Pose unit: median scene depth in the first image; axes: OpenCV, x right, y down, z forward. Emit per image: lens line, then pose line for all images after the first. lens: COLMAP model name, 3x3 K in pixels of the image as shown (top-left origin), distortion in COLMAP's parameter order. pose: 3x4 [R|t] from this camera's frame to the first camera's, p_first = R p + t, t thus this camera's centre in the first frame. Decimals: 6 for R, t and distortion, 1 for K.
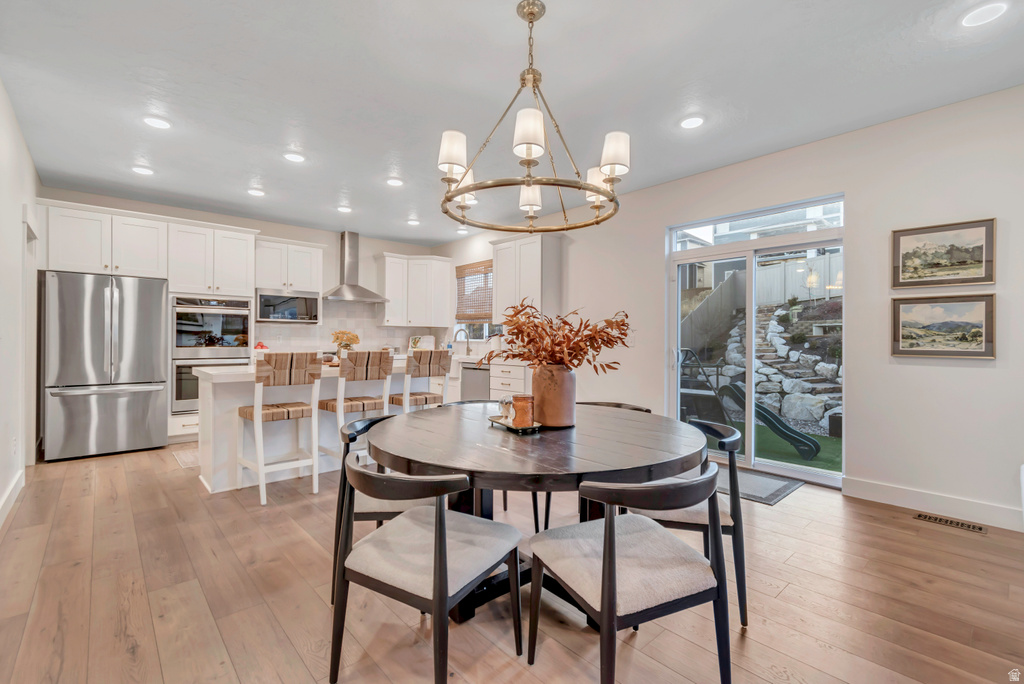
lens RADIAL K [[461.0, 0, 513.5], [0, 461.0, 338.8], [0, 0, 1]] dist [0.005007, 0.000831]
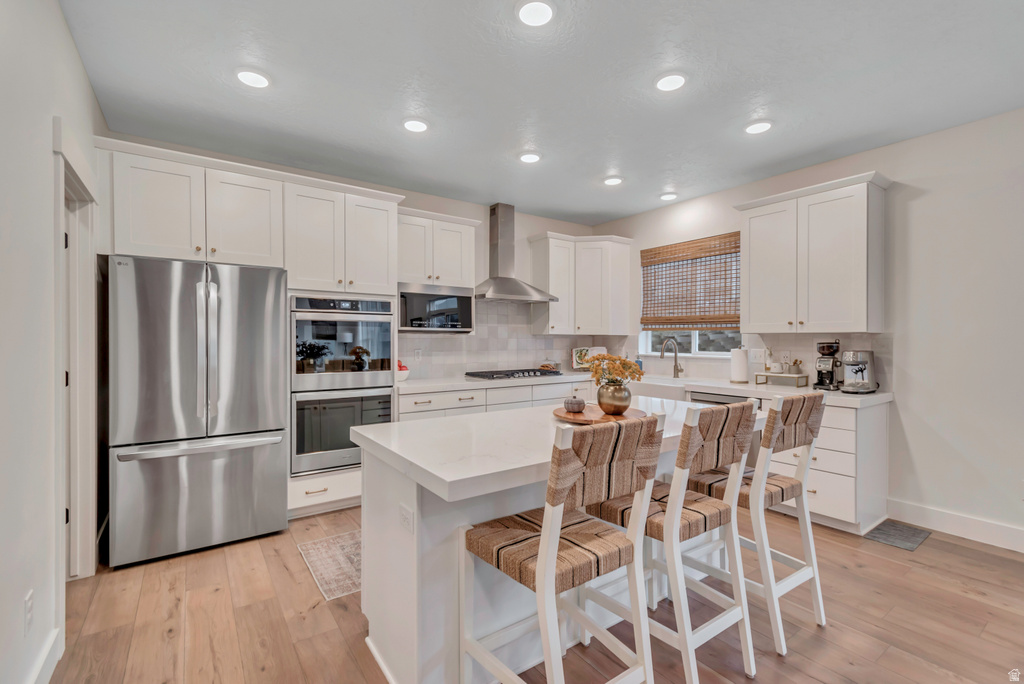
lens RADIAL K [[461.0, 0, 511.4], [0, 461.0, 344.0], [0, 0, 1]] dist [0.005007, 0.000831]
pose [[0.992804, -0.000982, -0.119749, -0.346982], [0.002375, 0.999931, 0.011487, -0.029890], [0.119730, -0.011688, 0.992738, 0.386728]]
